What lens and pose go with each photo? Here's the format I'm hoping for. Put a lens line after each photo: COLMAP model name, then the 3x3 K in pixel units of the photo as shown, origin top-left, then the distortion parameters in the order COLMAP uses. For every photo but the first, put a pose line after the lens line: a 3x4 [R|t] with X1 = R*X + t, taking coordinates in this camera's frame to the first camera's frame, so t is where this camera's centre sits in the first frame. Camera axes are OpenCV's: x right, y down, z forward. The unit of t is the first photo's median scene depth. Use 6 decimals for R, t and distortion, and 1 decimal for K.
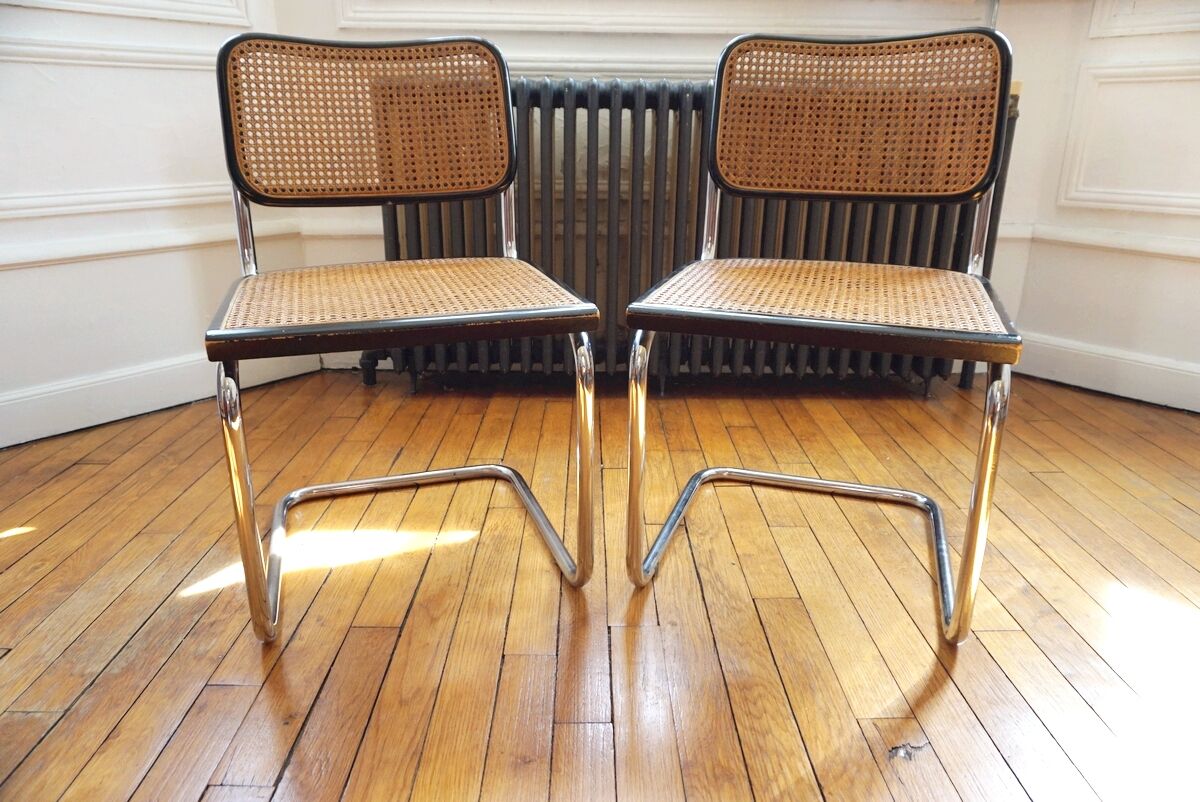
lens RADIAL K [[795.2, 0, 604.4], [0, 795.2, 403.8], [0, 0, 1]] dist [-0.049126, 0.036788]
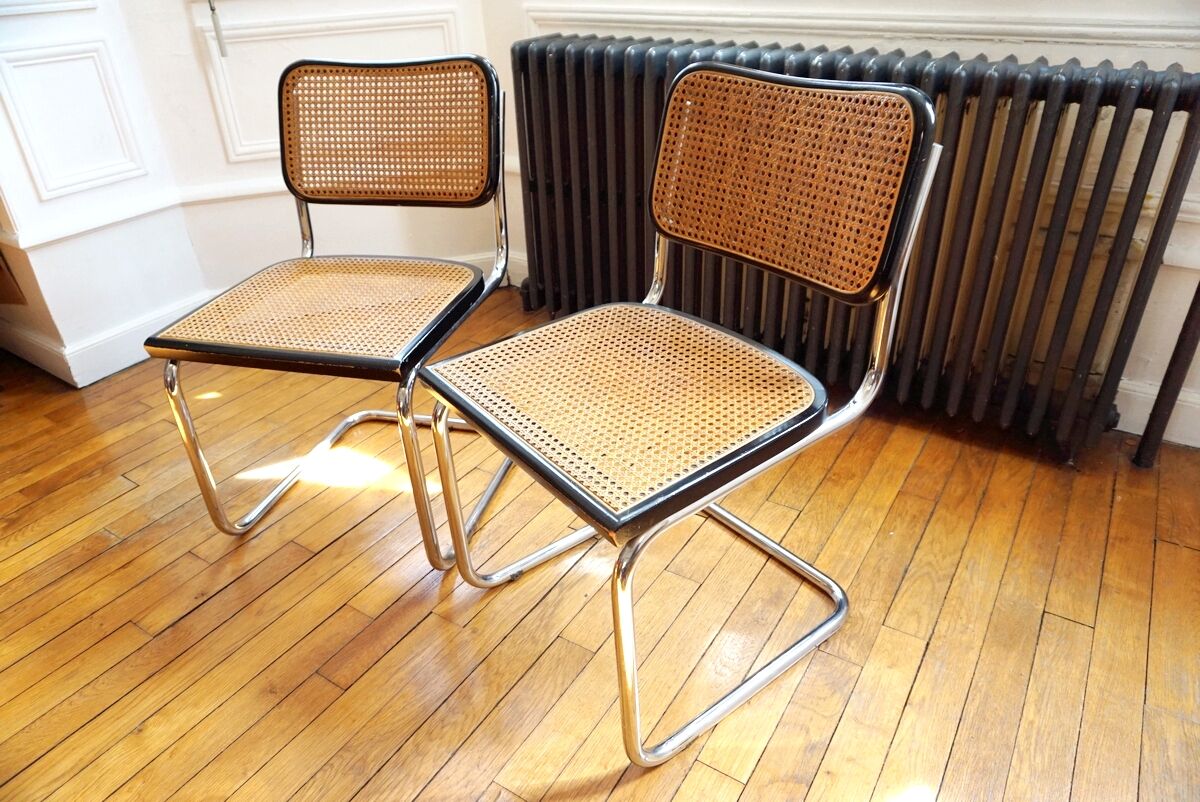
lens RADIAL K [[797.6, 0, 601.8], [0, 797.6, 405.4], [0, 0, 1]] dist [-0.060584, 0.050011]
pose [[0.830222, 0.251415, -0.497517, 0.636301], [-0.147120, 0.959693, 0.239468, -0.296539], [0.537669, -0.125617, 0.833746, 0.149653]]
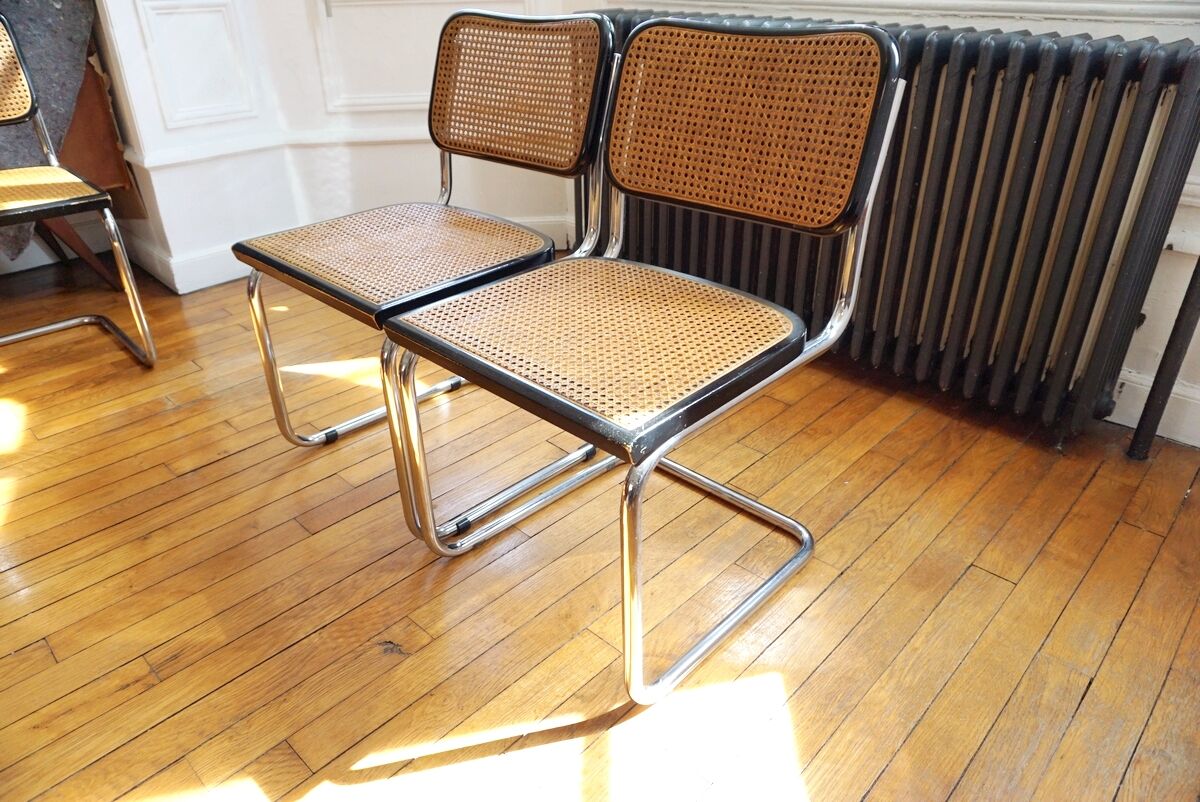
lens RADIAL K [[797.6, 0, 601.8], [0, 797.6, 405.4], [0, 0, 1]] dist [-0.060584, 0.050011]
pose [[0.708153, 0.329658, -0.624376, 0.898638], [-0.222021, 0.943422, 0.246297, -0.224531], [0.670243, -0.035791, 0.741278, 0.193508]]
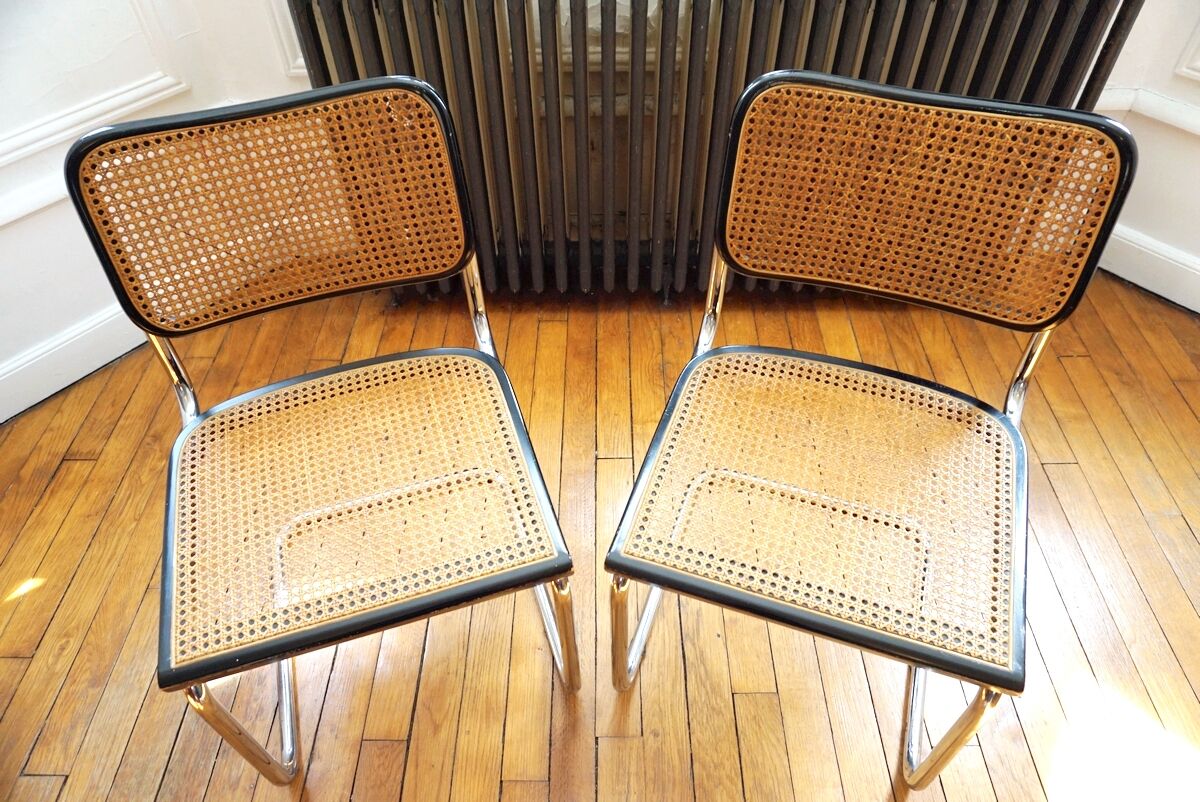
lens RADIAL K [[795.2, 0, 604.4], [0, 795.2, 403.8], [0, 0, 1]] dist [-0.049126, 0.036788]
pose [[0.999600, -0.005048, -0.027825, 0.042443], [0.017717, 0.878689, 0.477066, -0.552477], [0.022041, -0.477369, 0.878427, 0.225174]]
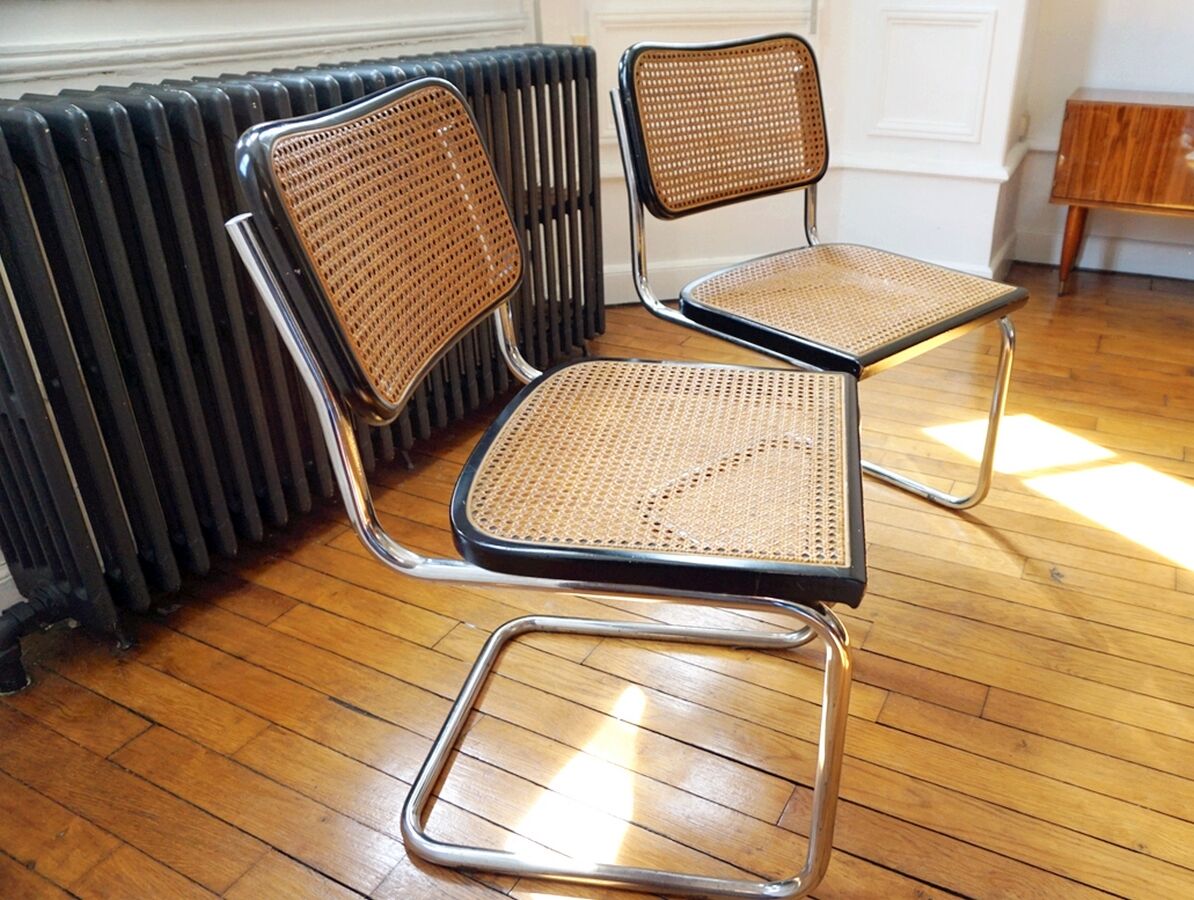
lens RADIAL K [[912.2, 0, 702.2], [0, 912.2, 457.3], [0, 0, 1]] dist [0.000534, -0.029577]
pose [[0.446514, -0.424469, 0.787687, -0.825747], [0.303517, 0.899975, 0.312925, -0.350241], [-0.841726, 0.099351, 0.530685, 0.427156]]
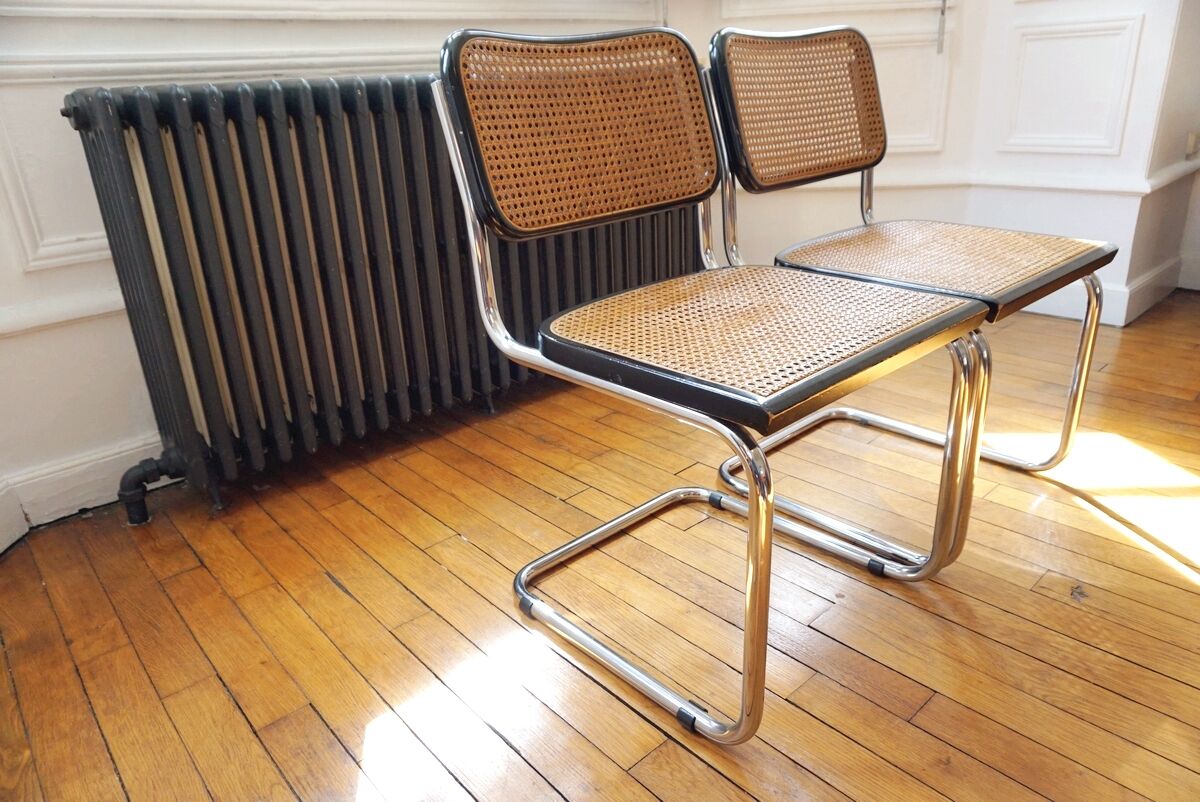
lens RADIAL K [[795.2, 0, 604.4], [0, 795.2, 403.8], [0, 0, 1]] dist [-0.049126, 0.036788]
pose [[0.747872, -0.296188, 0.594104, -0.607763], [0.277070, 0.952539, 0.126102, -0.161938], [-0.603257, 0.070301, 0.794442, 0.287956]]
